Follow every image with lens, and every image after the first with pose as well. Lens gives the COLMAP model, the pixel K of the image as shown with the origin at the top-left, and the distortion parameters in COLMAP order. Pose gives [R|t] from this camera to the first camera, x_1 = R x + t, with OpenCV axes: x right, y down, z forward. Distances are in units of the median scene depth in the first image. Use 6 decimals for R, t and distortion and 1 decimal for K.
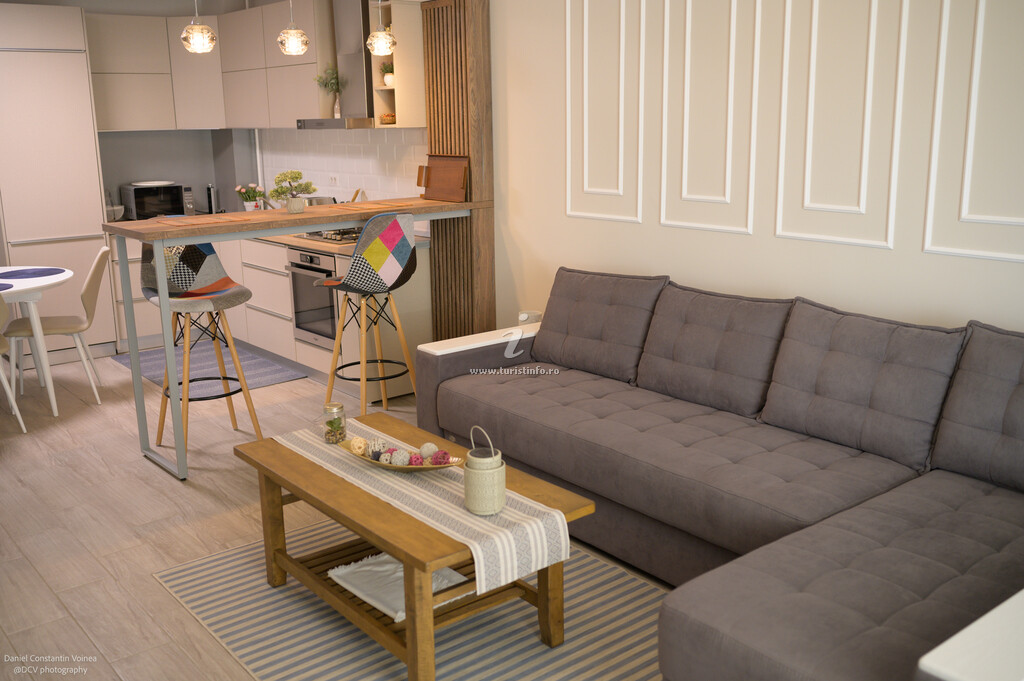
lens RADIAL K [[973.0, 0, 512.0], [0, 973.0, 340.5], [0, 0, 1]] dist [-0.003267, 0.016629]
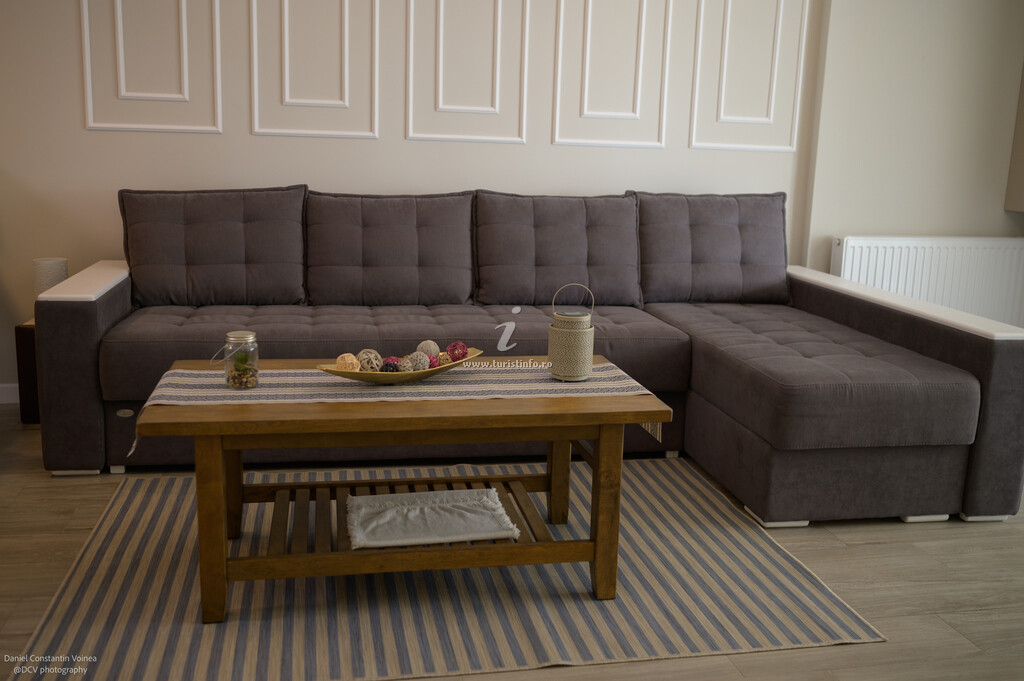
lens RADIAL K [[973.0, 0, 512.0], [0, 973.0, 340.5], [0, 0, 1]] dist [-0.003267, 0.016629]
pose [[0.466293, -0.141477, 0.873244, -0.453670], [0.162301, 0.984055, 0.072764, 0.034227], [-0.869614, 0.107799, 0.481820, 0.323805]]
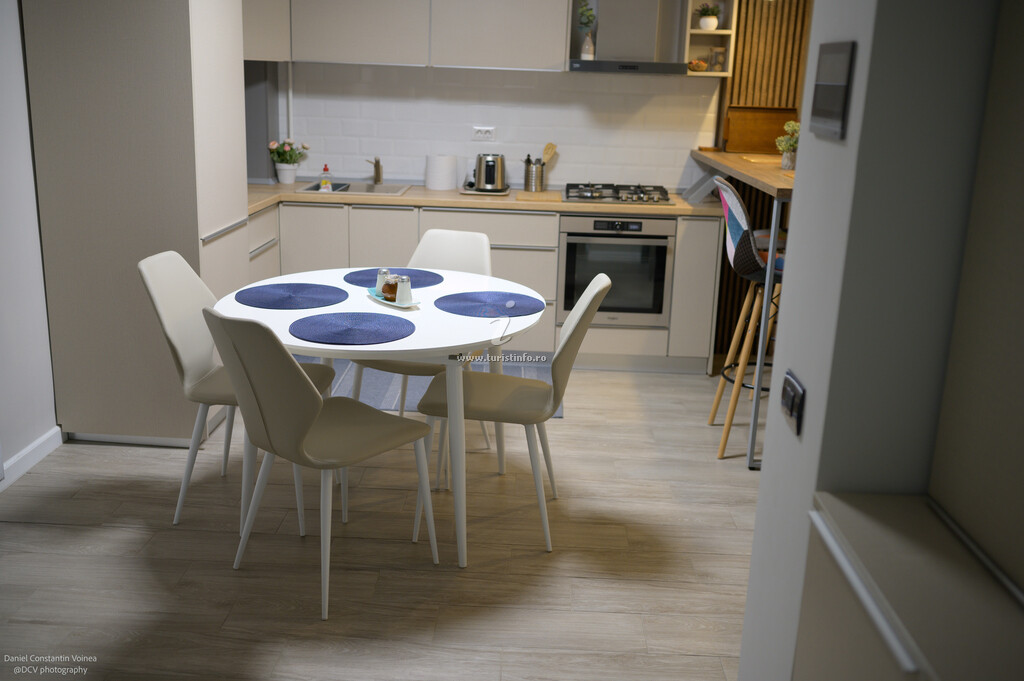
lens RADIAL K [[973.0, 0, 512.0], [0, 973.0, 340.5], [0, 0, 1]] dist [-0.003267, 0.016629]
pose [[0.651618, -0.157668, 0.741980, -1.001528], [0.128108, 0.986983, 0.097224, -0.086065], [-0.747651, 0.031700, 0.663335, 0.549517]]
